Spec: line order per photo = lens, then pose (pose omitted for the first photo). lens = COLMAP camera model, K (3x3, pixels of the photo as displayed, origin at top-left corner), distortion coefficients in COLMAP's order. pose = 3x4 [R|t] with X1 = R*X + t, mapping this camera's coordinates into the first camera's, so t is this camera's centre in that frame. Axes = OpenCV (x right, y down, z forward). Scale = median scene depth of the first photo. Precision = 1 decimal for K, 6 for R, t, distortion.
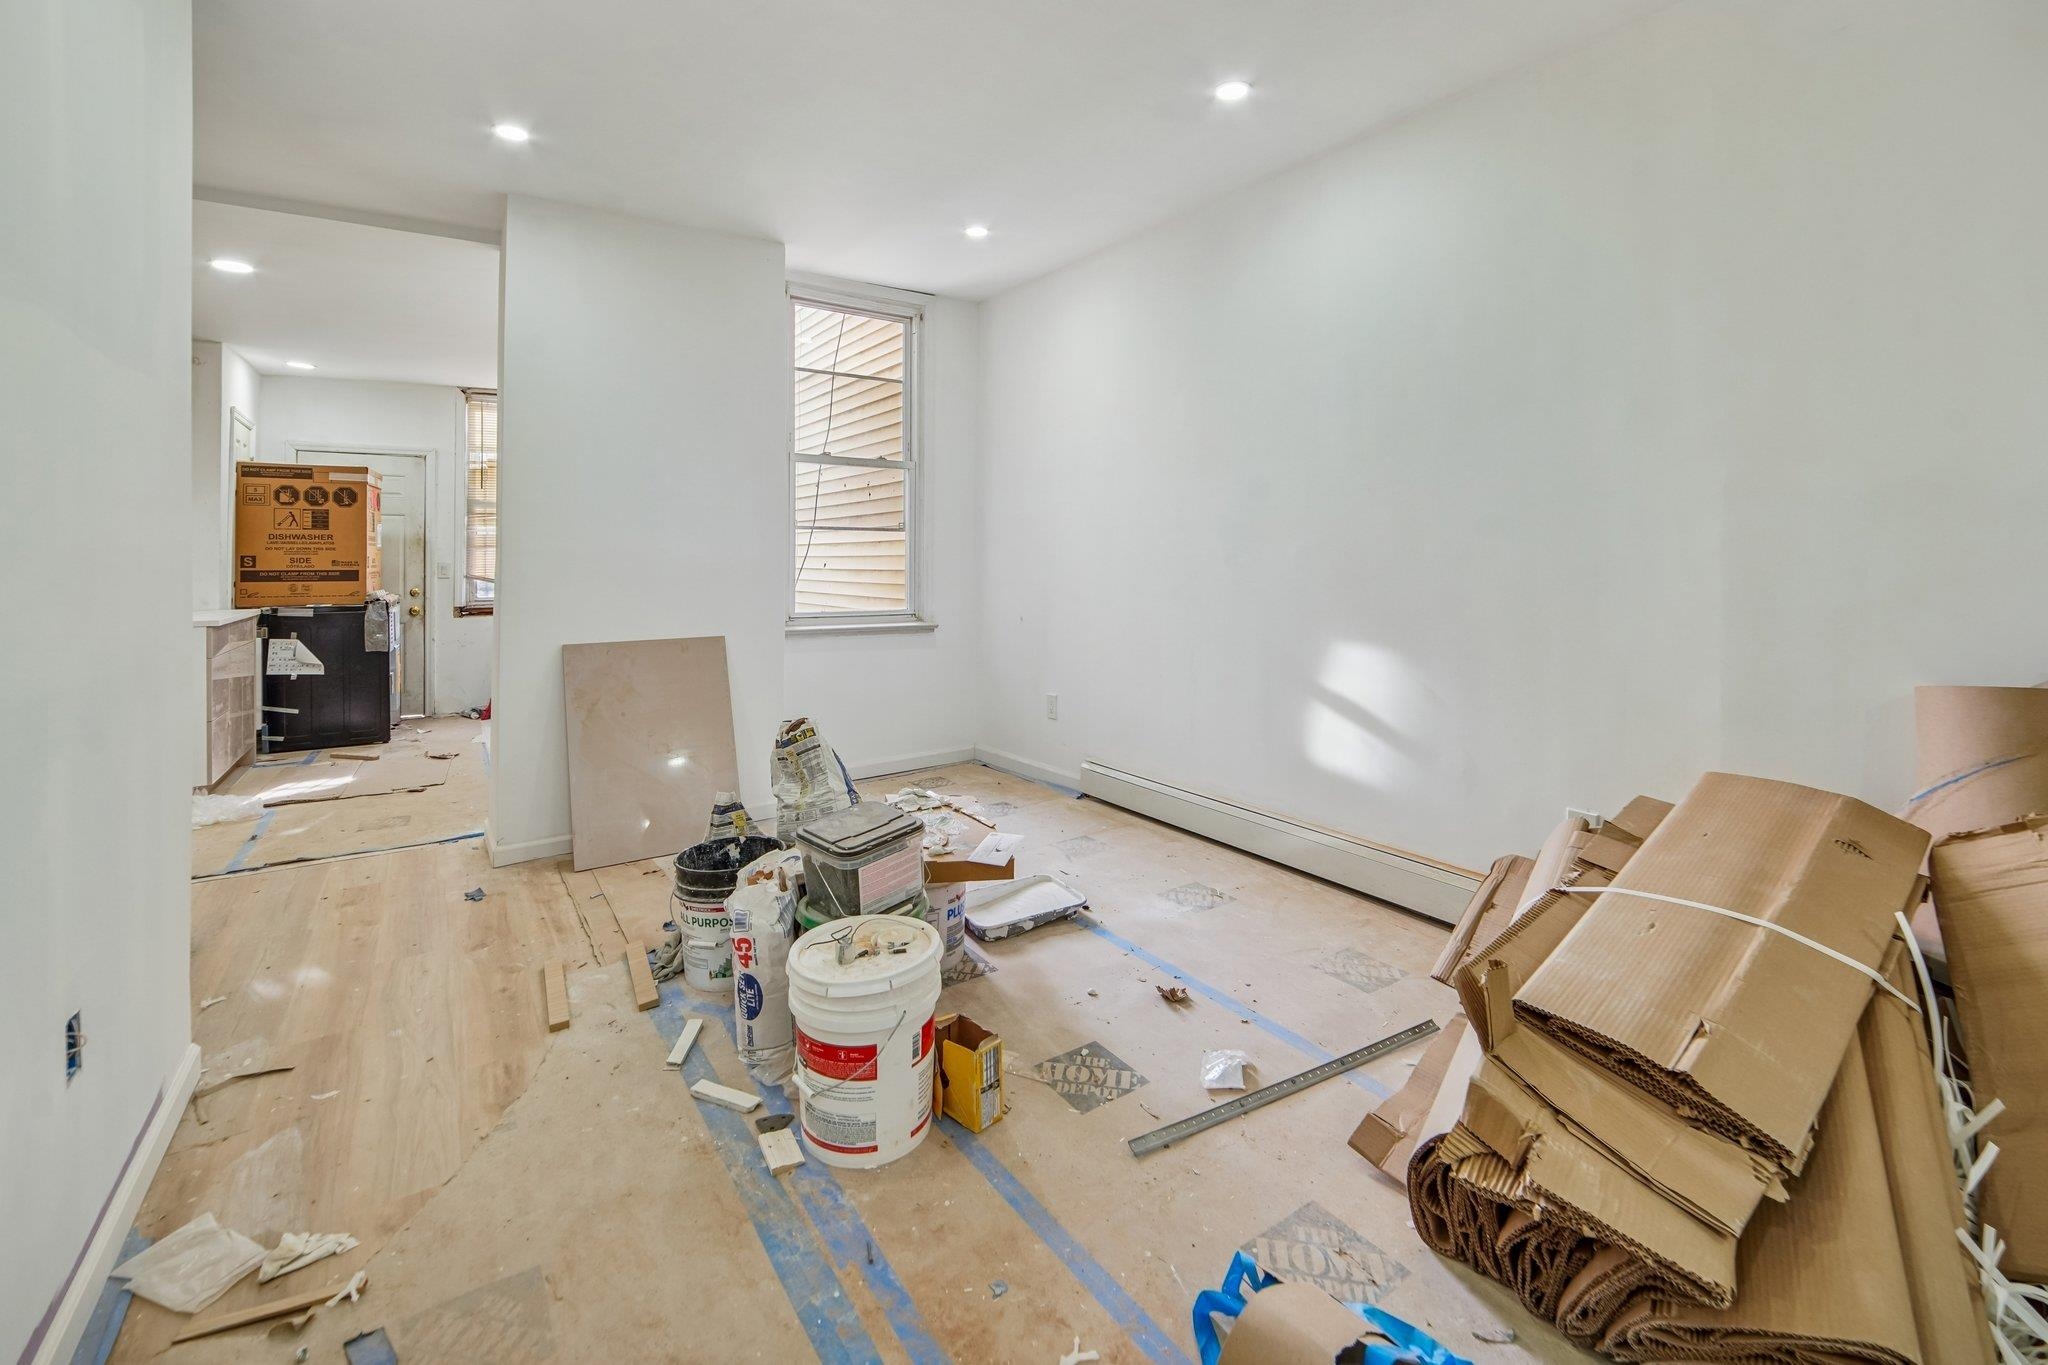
lens RADIAL K [[903.4, 0, 1020.4], [0, 903.4, 547.3], [0, 0, 1]] dist [-0.019454, 0.002409]
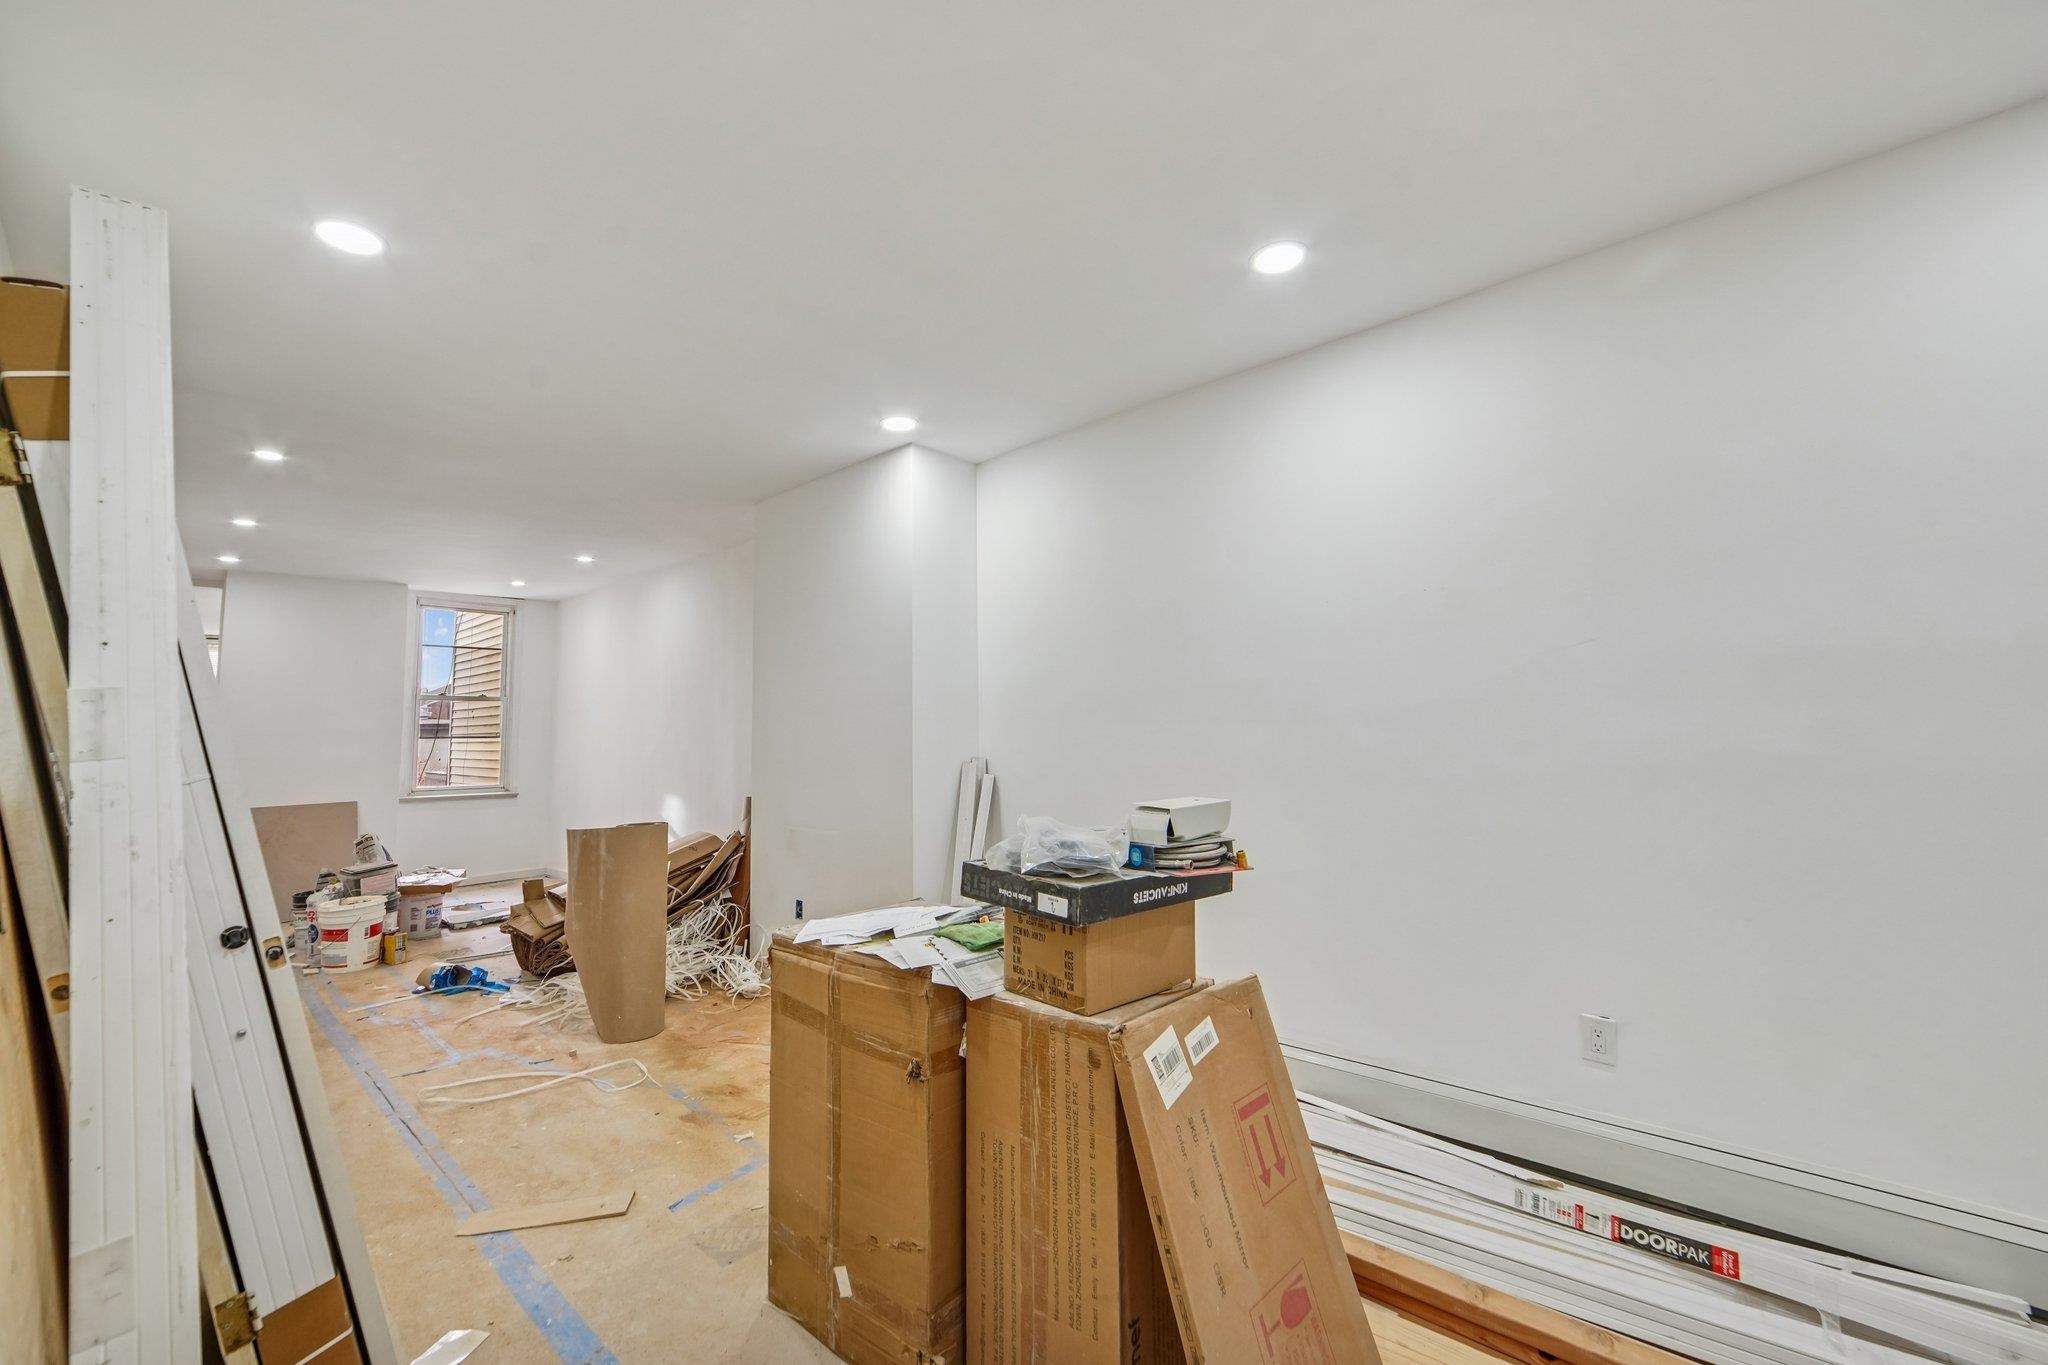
lens RADIAL K [[823.9, 0, 1032.6], [0, 823.9, 666.4], [0, 0, 1]] dist [-0.008438, 0.003085]
pose [[0.967018, 0.024397, 0.253538, 0.536780], [-0.004895, 0.996998, -0.077267, -0.046134], [-0.254662, 0.073477, 0.964234, -0.917857]]
